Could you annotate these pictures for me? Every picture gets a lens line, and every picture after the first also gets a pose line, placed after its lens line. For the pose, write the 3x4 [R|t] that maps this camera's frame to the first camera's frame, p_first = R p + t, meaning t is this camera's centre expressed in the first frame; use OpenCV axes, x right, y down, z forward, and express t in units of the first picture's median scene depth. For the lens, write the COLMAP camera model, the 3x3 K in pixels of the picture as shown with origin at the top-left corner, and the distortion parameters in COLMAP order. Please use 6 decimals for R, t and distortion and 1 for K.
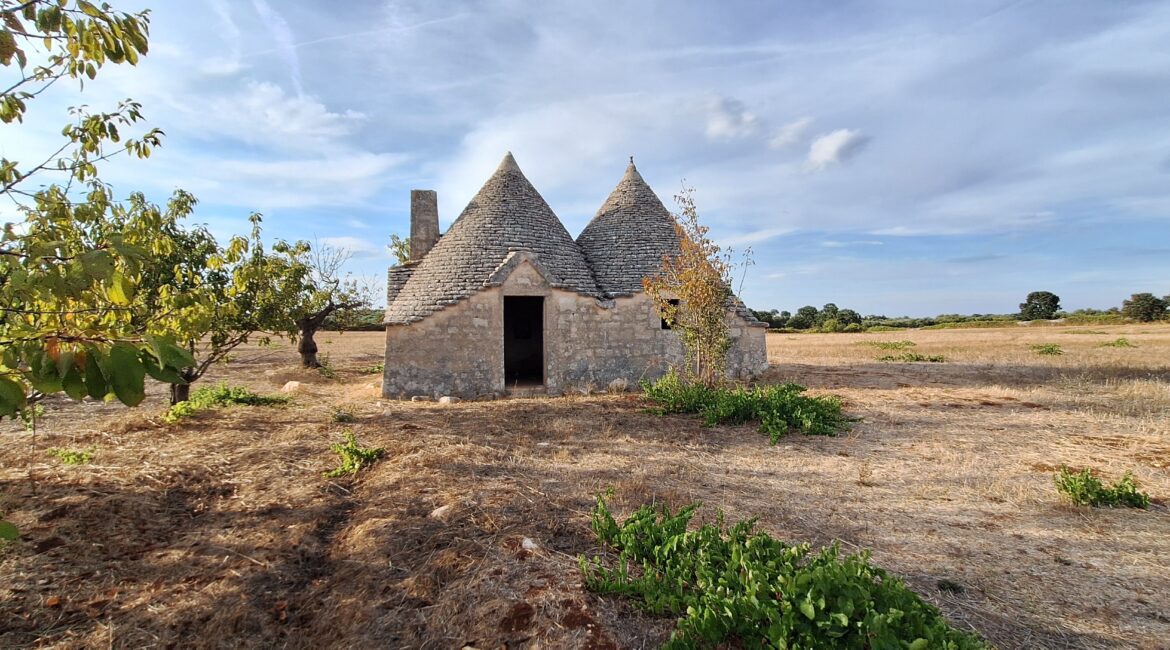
lens RADIAL K [[564.4, 0, 581.8], [0, 564.4, 328.8], [0, 0, 1]] dist [-0.000280, -0.000003]
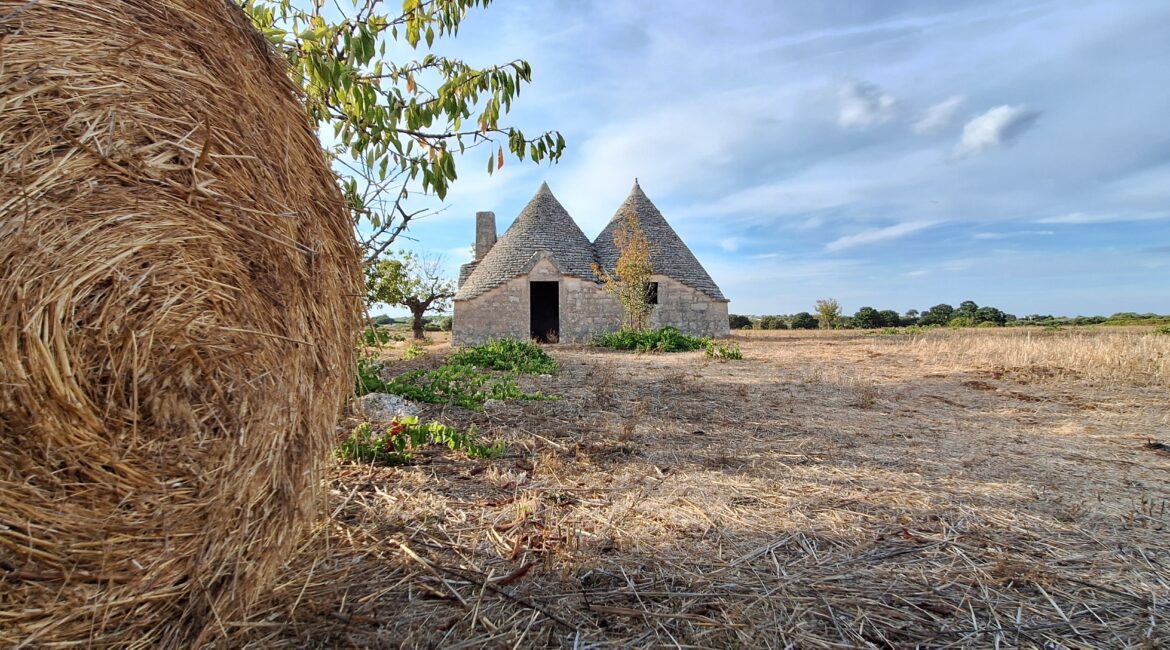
lens RADIAL K [[560.6, 0, 581.1], [0, 560.6, 332.8], [0, 0, 1]] dist [0.000709, 0.000728]
pose [[0.978248, -0.001652, -0.207433, 0.292451], [0.002131, 0.999996, 0.002085, 0.072638], [0.207428, -0.002482, 0.978247, -0.406268]]
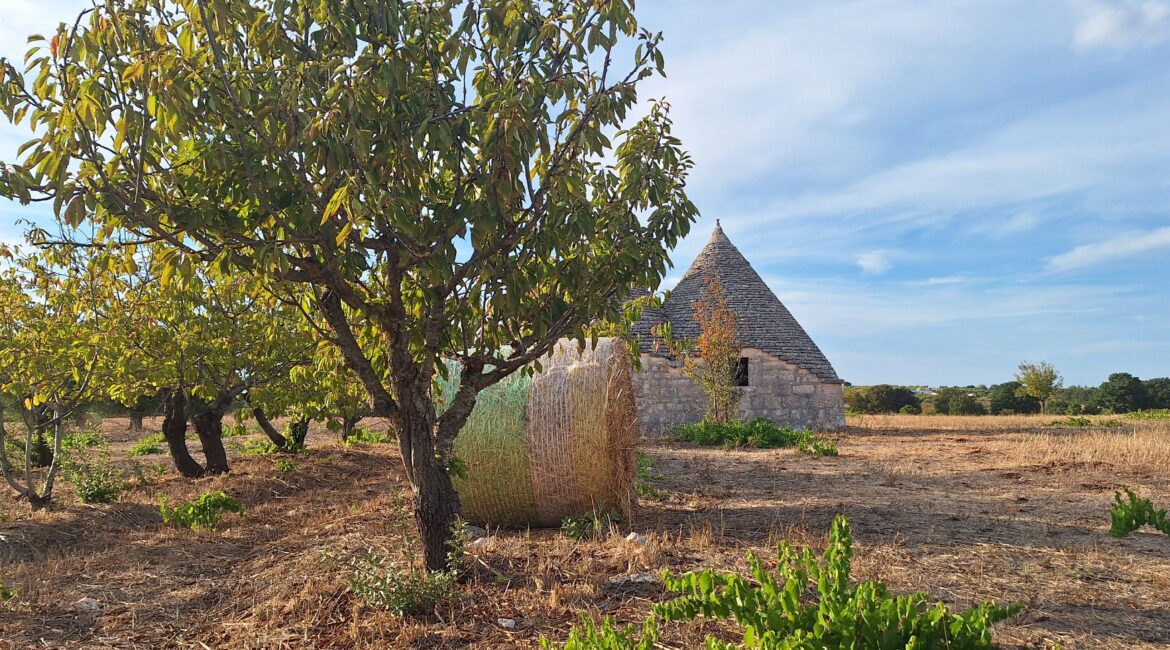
lens RADIAL K [[967.2, 0, 585.0], [0, 967.2, 325.0], [0, 0, 1]] dist [0.202002, -0.326610]
pose [[0.972033, -0.025182, -0.233491, 0.325542], [0.003657, 0.995737, -0.092166, 0.058434], [0.234817, 0.088734, 0.967981, -0.925171]]
